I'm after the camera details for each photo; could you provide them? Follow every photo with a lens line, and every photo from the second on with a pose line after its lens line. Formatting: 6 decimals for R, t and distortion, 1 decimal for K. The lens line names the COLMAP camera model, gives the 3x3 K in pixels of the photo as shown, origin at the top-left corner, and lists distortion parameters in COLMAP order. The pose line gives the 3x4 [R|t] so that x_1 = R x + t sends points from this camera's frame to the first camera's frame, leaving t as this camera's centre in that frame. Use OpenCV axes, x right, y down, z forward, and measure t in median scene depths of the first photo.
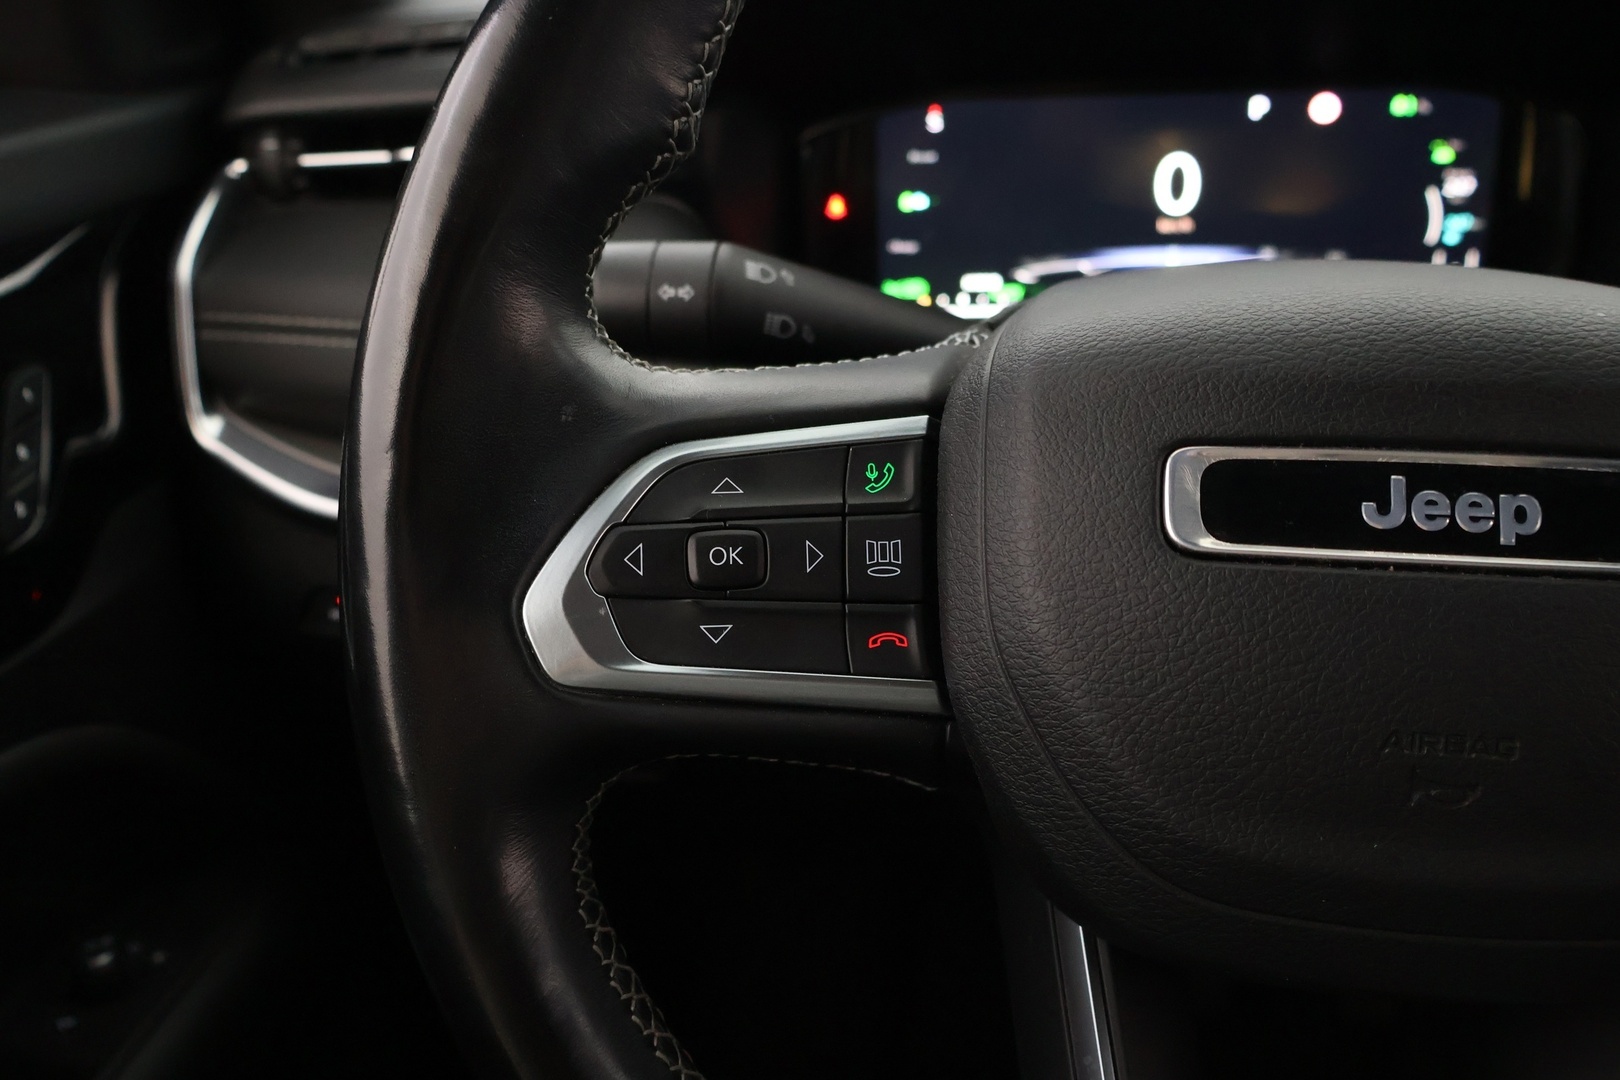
lens RADIAL K [[1353.6, 0, 813.4], [0, 1353.6, 500.4], [0, 0, 1]] dist [-0.014813, -0.005070]
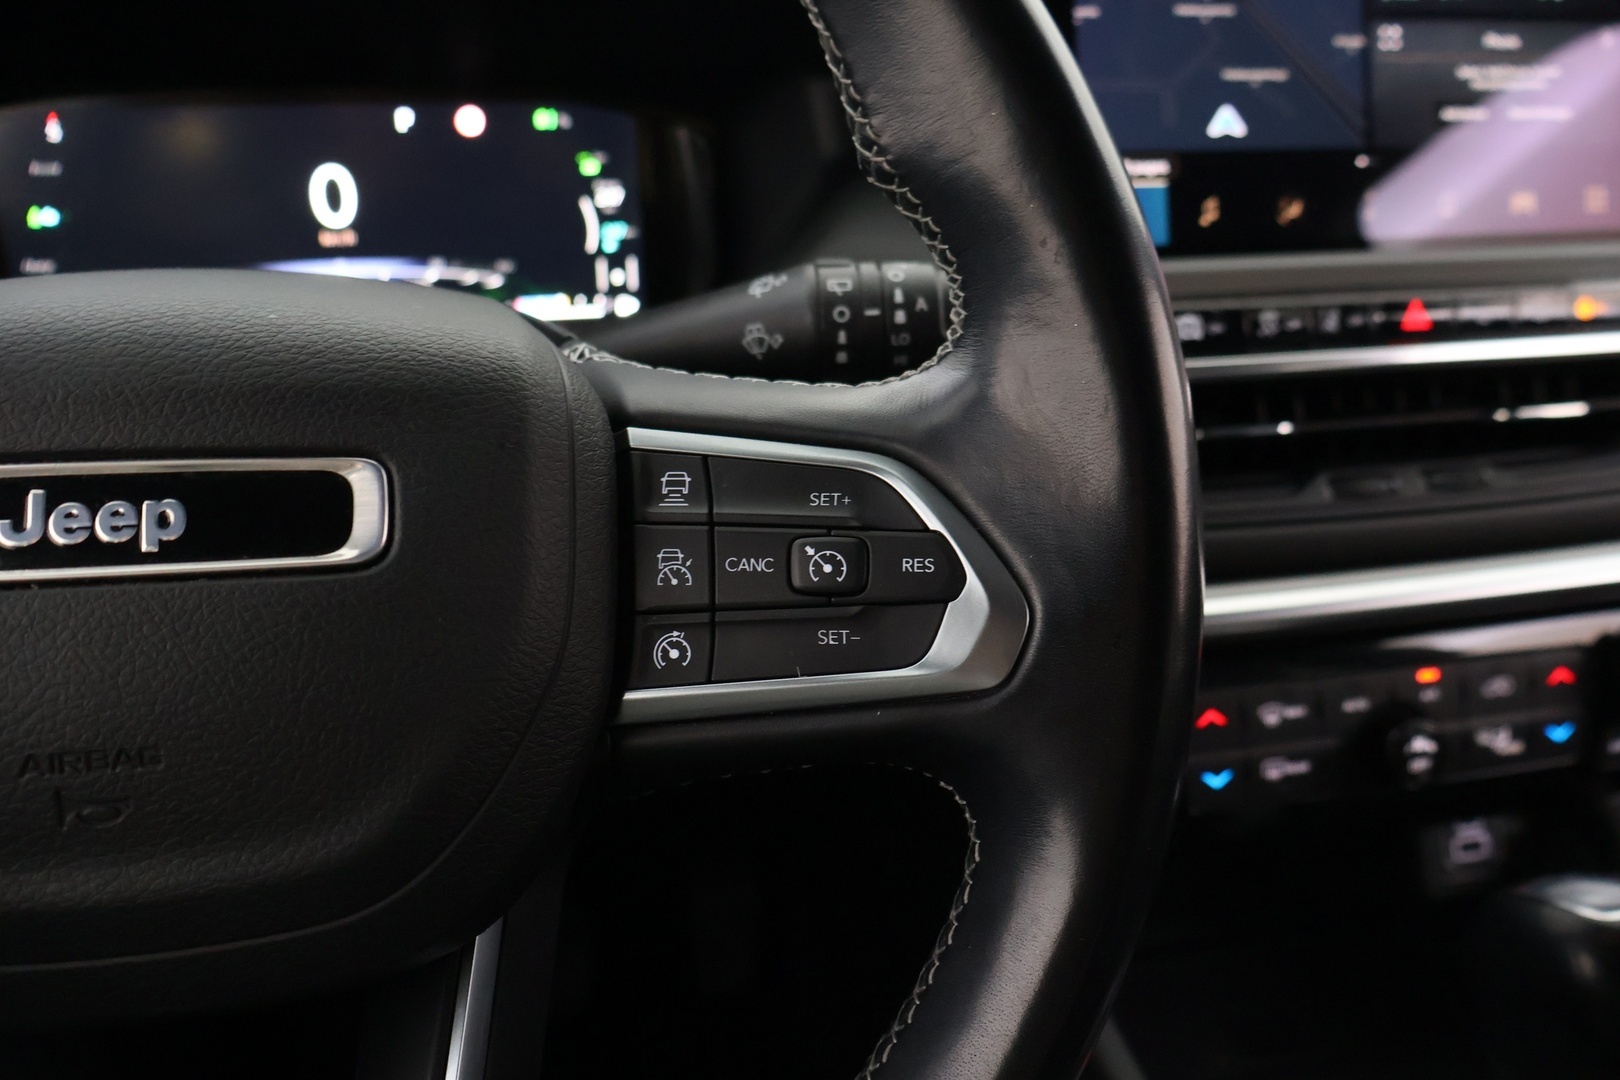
lens RADIAL K [[1318.0, 0, 800.0], [0, 1318.0, 527.3], [0, 0, 1]] dist [-0.000245, 0.002119]
pose [[0.945428, -0.083510, 0.314949, 0.583767], [0.079658, 0.996506, 0.025108, 0.025071], [-0.315945, 0.001351, 0.948777, -0.062557]]
